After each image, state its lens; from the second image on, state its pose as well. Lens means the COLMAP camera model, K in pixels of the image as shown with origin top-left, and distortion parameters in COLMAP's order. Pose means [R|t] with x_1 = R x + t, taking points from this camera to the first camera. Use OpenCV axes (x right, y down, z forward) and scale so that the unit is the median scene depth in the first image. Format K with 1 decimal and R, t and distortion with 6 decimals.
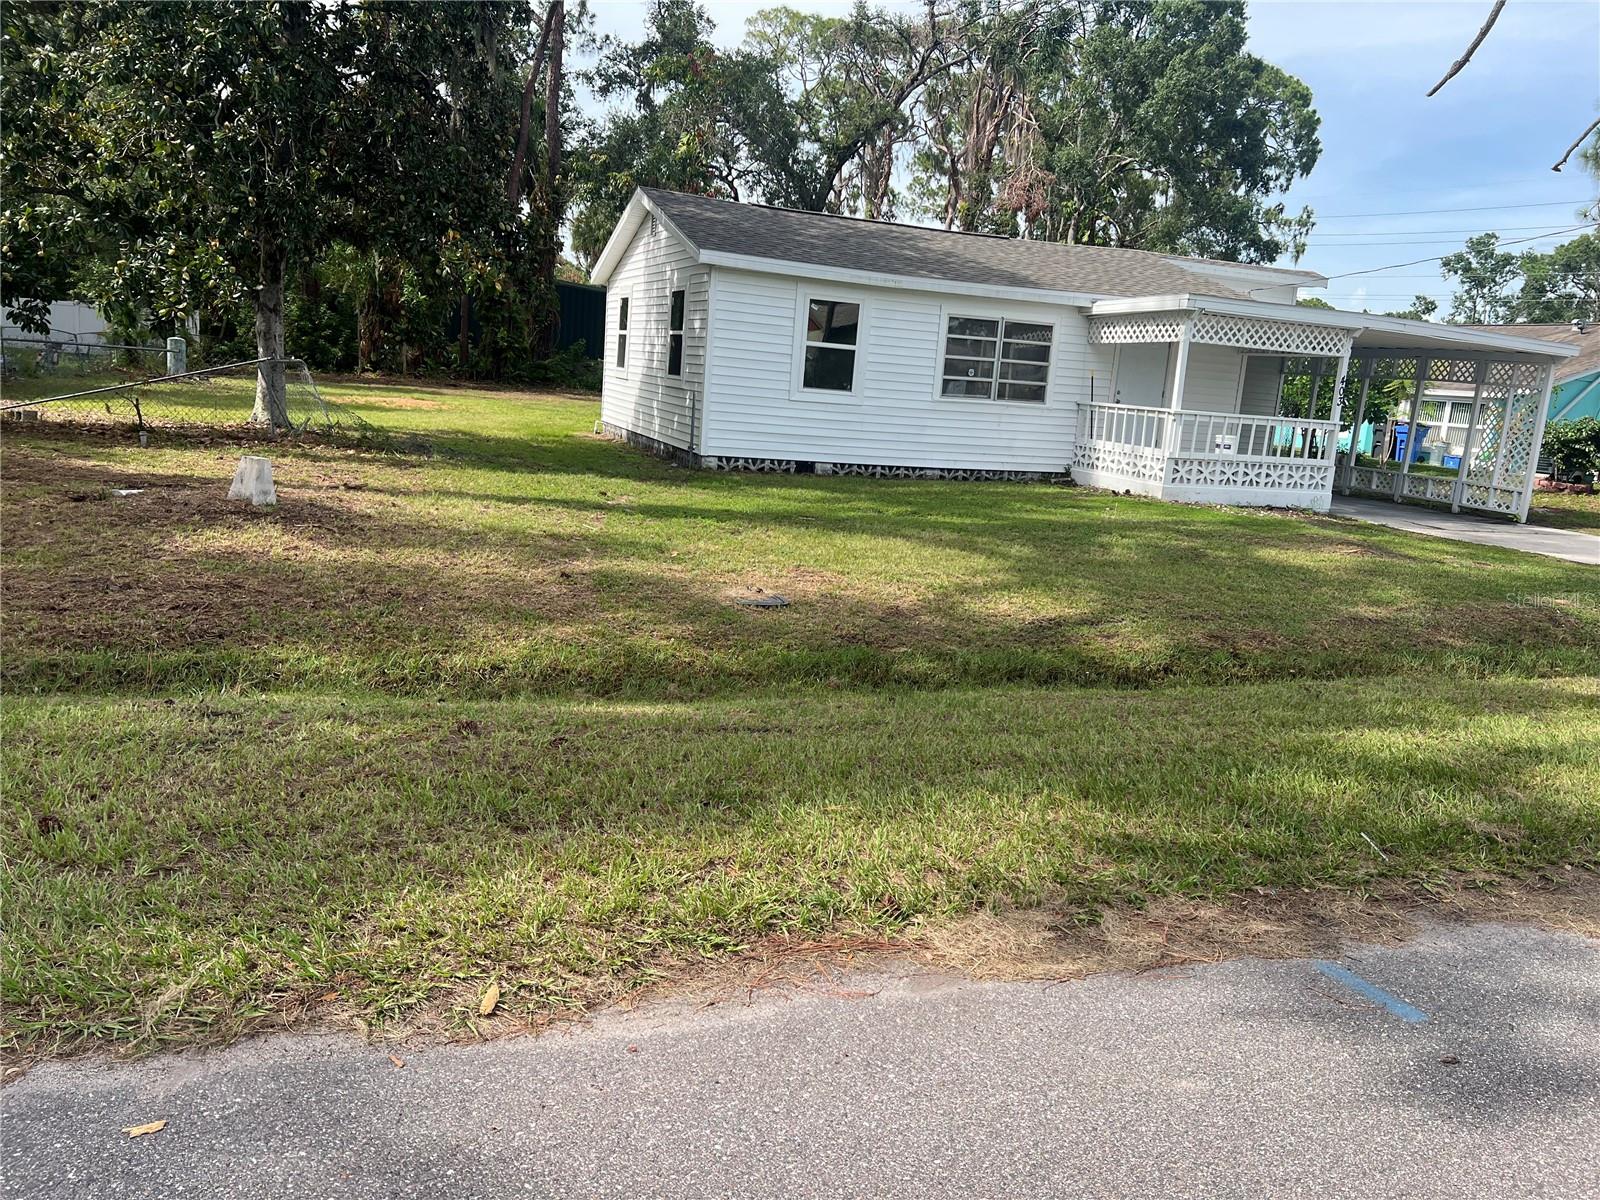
lens RADIAL K [[1190.2, 0, 813.6], [0, 1190.2, 611.2], [0, 0, 1]] dist [0.039173, -0.021519]
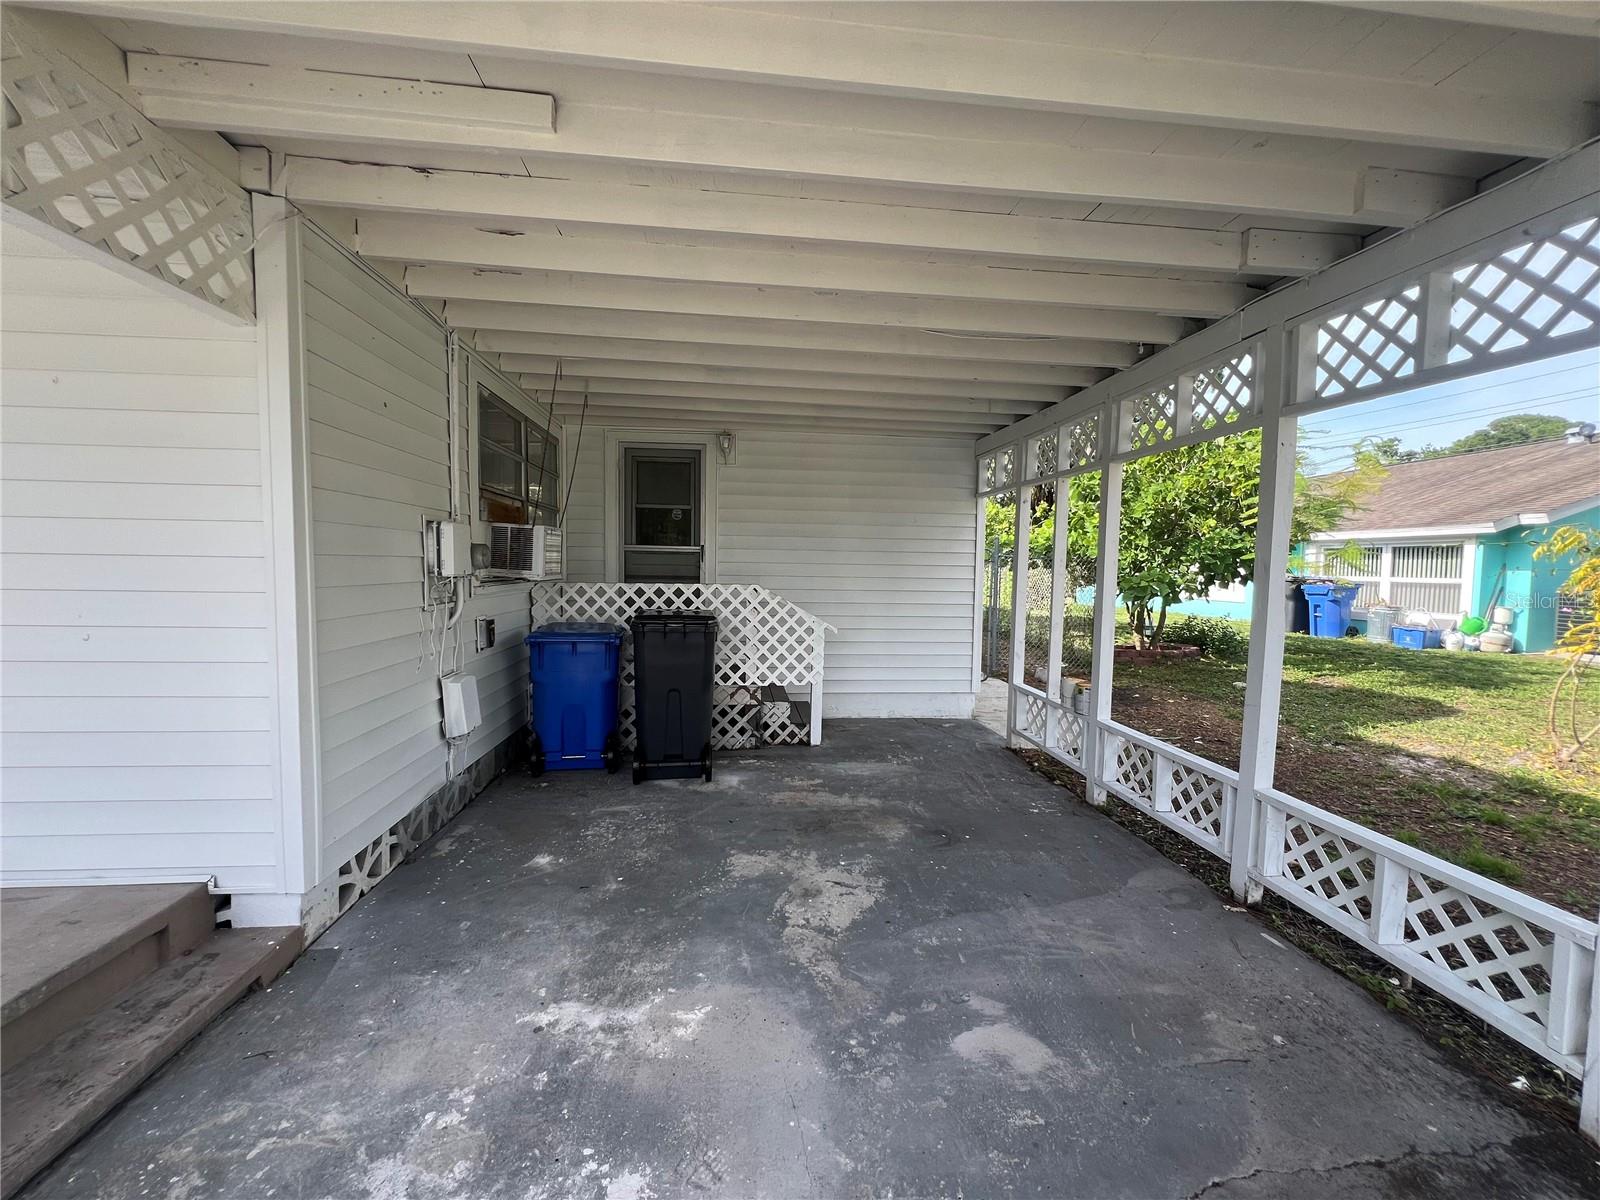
lens RADIAL K [[637.6, 0, 792.7], [0, 637.6, 601.2], [0, 0, 1]] dist [0.000720, 0.000555]
pose [[0.965014, -0.050537, -0.257282, 0.519999], [0.009896, 0.987570, -0.156867, -0.159668], [0.262012, 0.148833, 0.953519, 1.007472]]
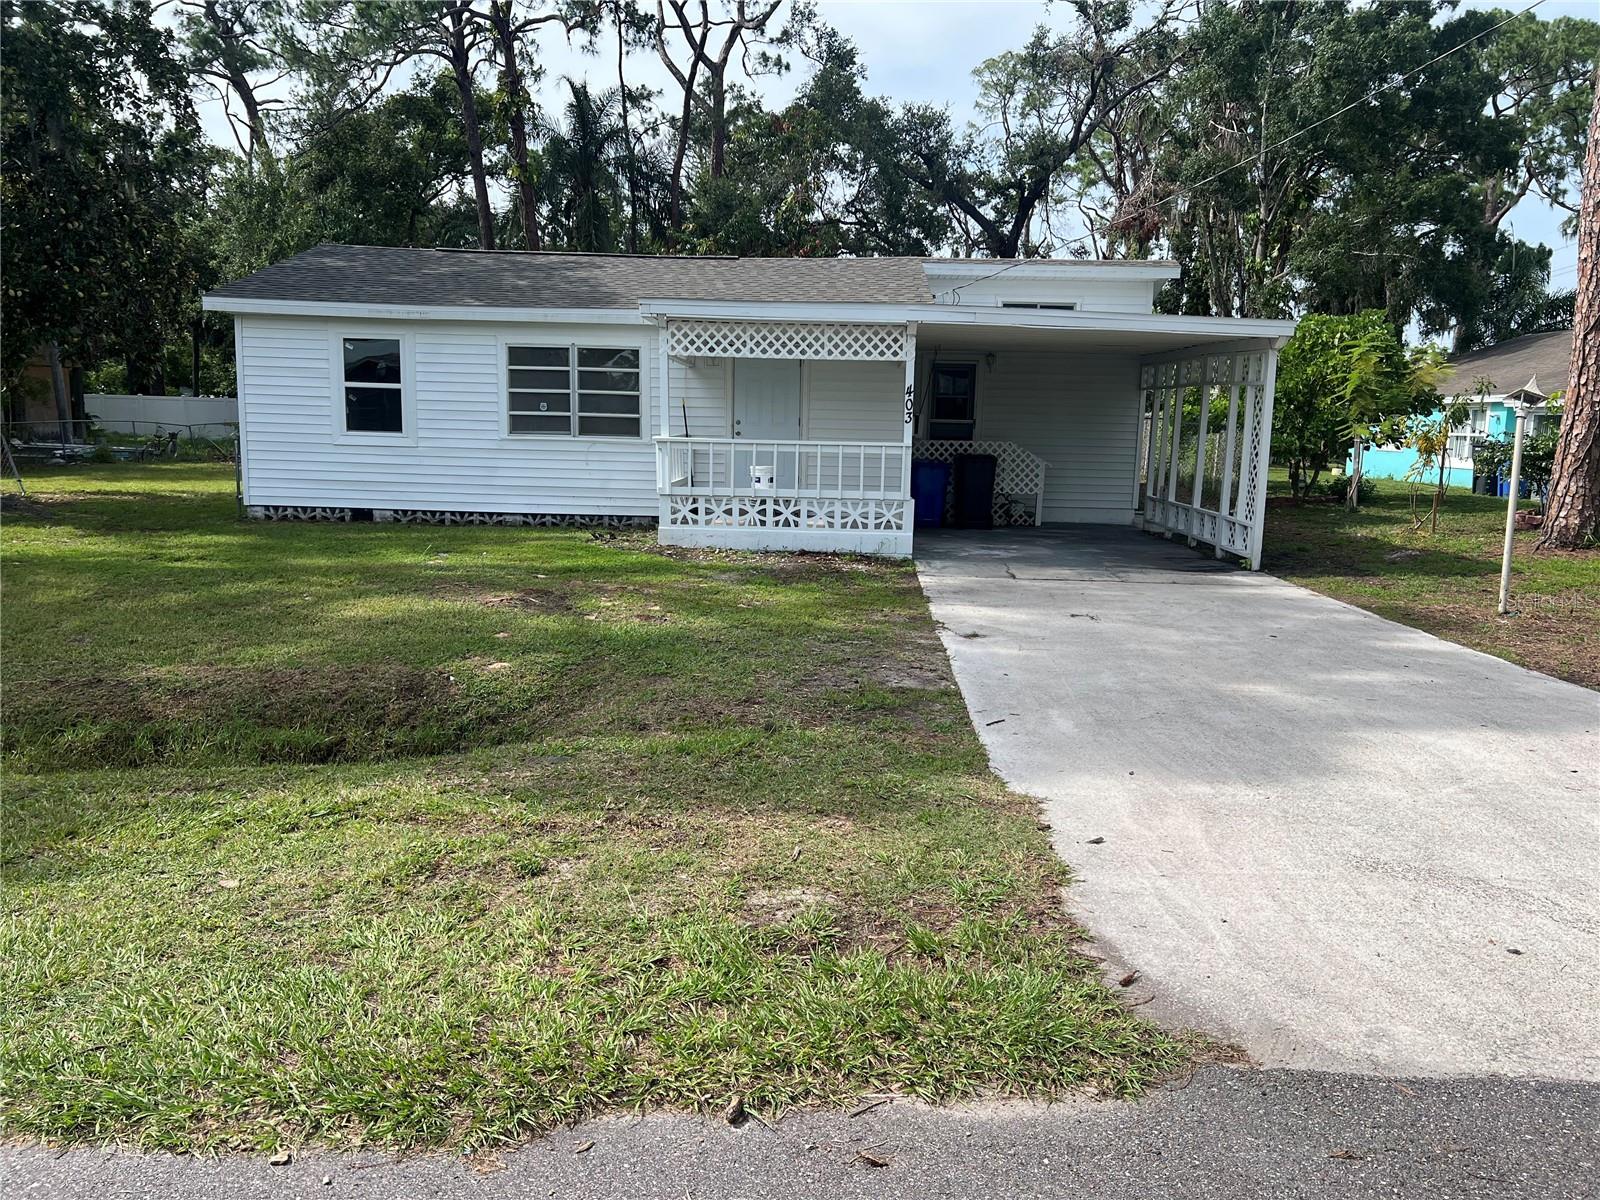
lens RADIAL K [[1190.2, 0, 800.2], [0, 1190.2, 600.3], [0, 0, 1]] dist [0.039173, -0.021519]
pose [[0.924875, 0.004661, -0.380242, 0.657115], [-0.028956, 0.997885, -0.058199, -0.008421], [0.379166, 0.064837, 0.923054, 0.257017]]
